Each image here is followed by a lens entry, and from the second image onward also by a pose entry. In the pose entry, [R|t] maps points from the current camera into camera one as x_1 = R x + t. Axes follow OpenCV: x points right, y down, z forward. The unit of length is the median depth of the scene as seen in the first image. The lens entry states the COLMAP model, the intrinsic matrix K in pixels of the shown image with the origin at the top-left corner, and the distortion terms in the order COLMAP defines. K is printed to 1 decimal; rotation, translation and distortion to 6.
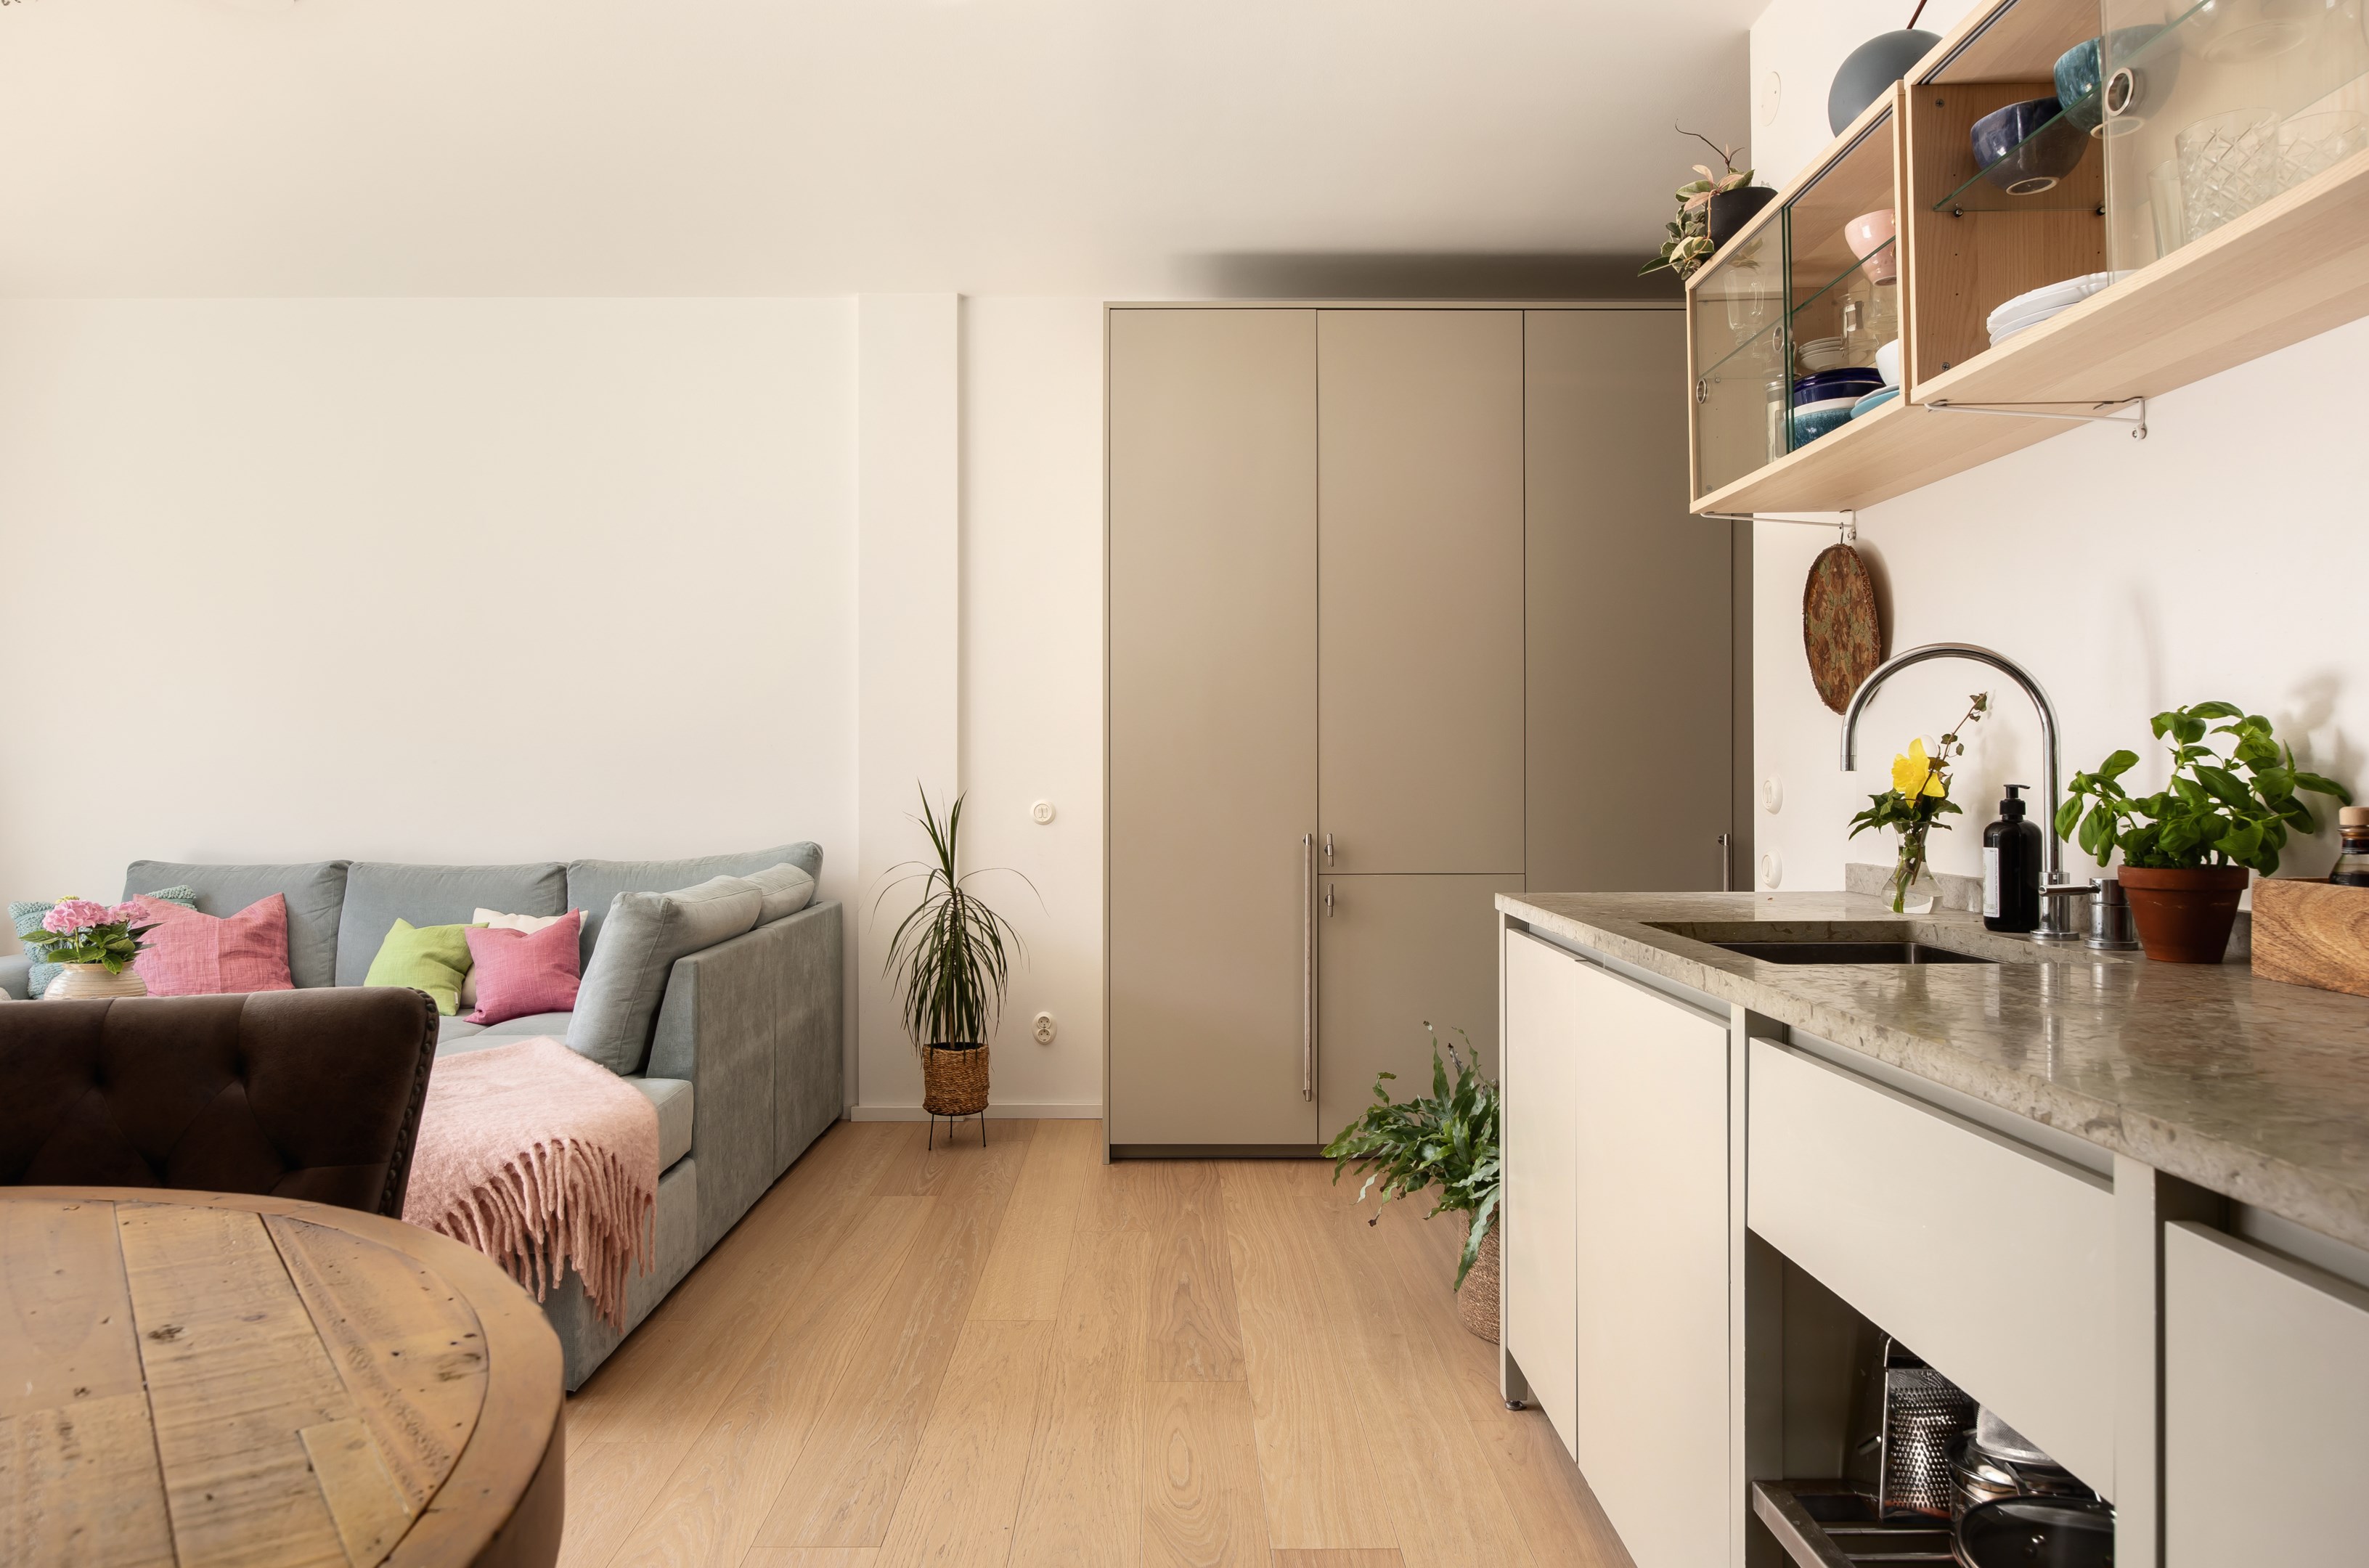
lens RADIAL K [[1560.3, 0, 1188.2], [0, 1560.3, 777.7], [0, 0, 1]] dist [0.001204, 0.002039]
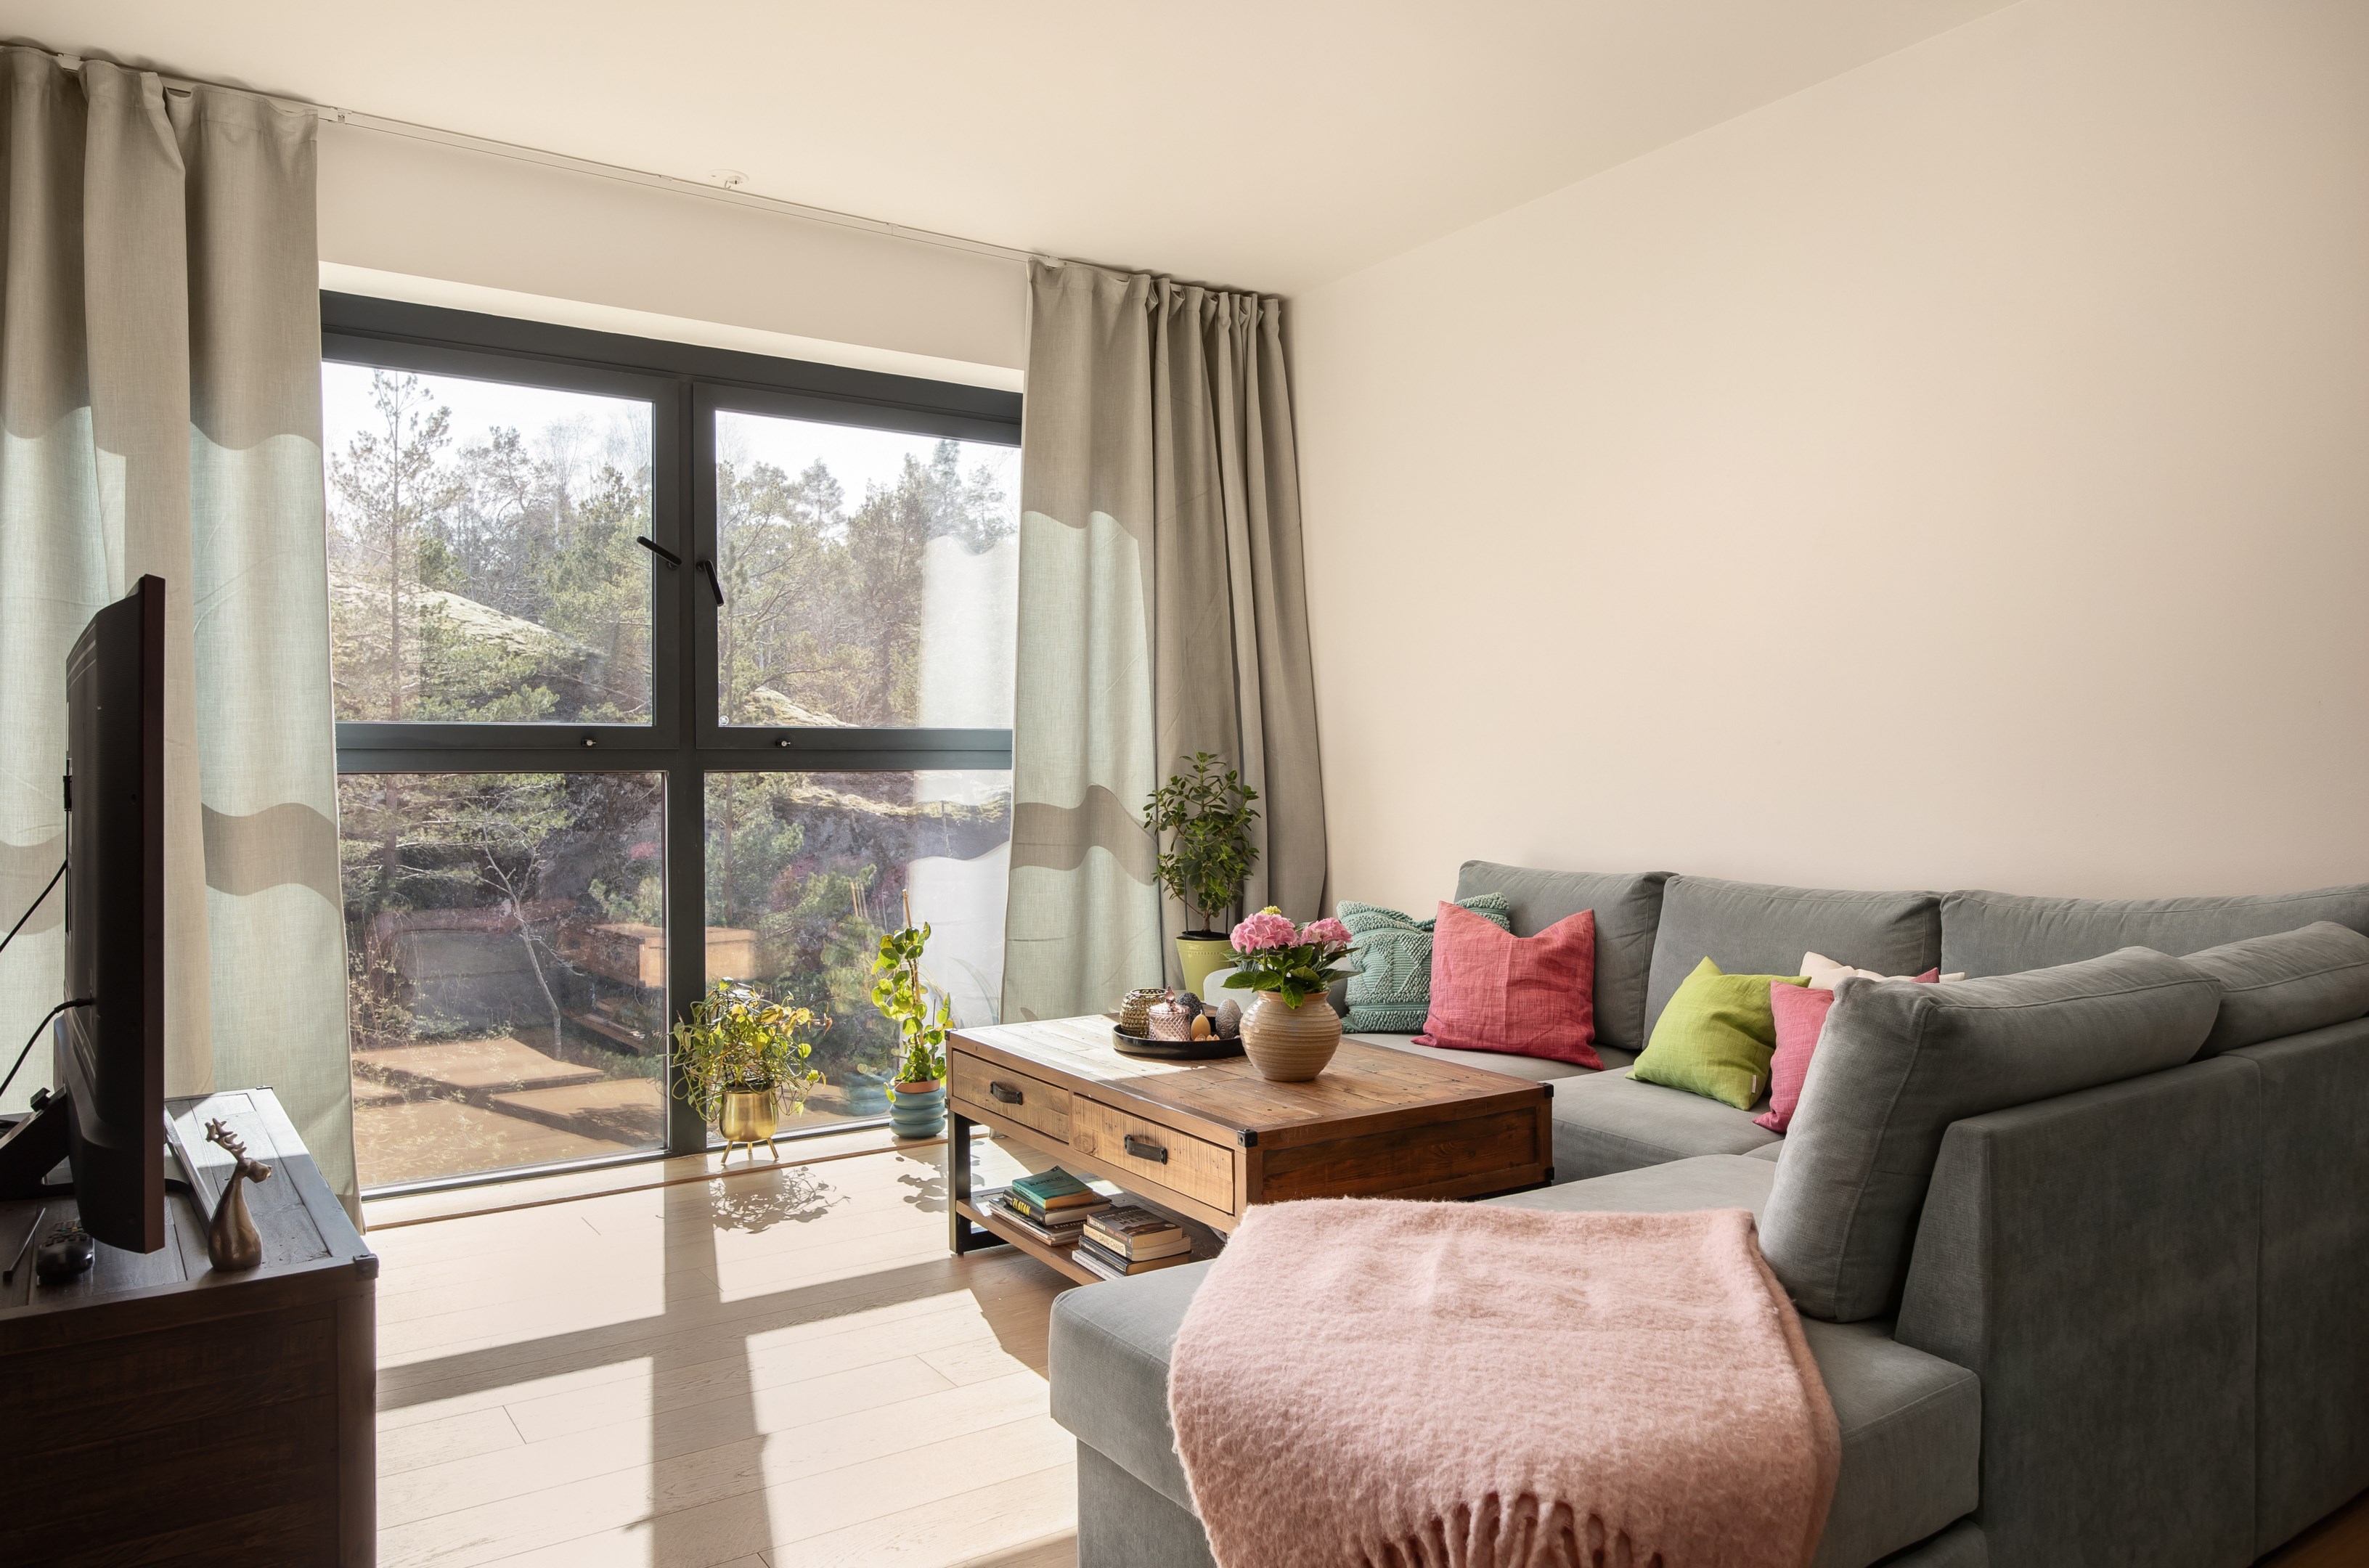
lens RADIAL K [[1560.3, 0, 1185.3], [0, 1560.3, 774.7], [0, 0, 1]] dist [0.001204, 0.002039]
pose [[0.553743, 0.000603, -0.832687, -0.035389], [0.005481, 0.999975, 0.004369, 0.000563], [0.832669, -0.006983, 0.553726, 0.413141]]
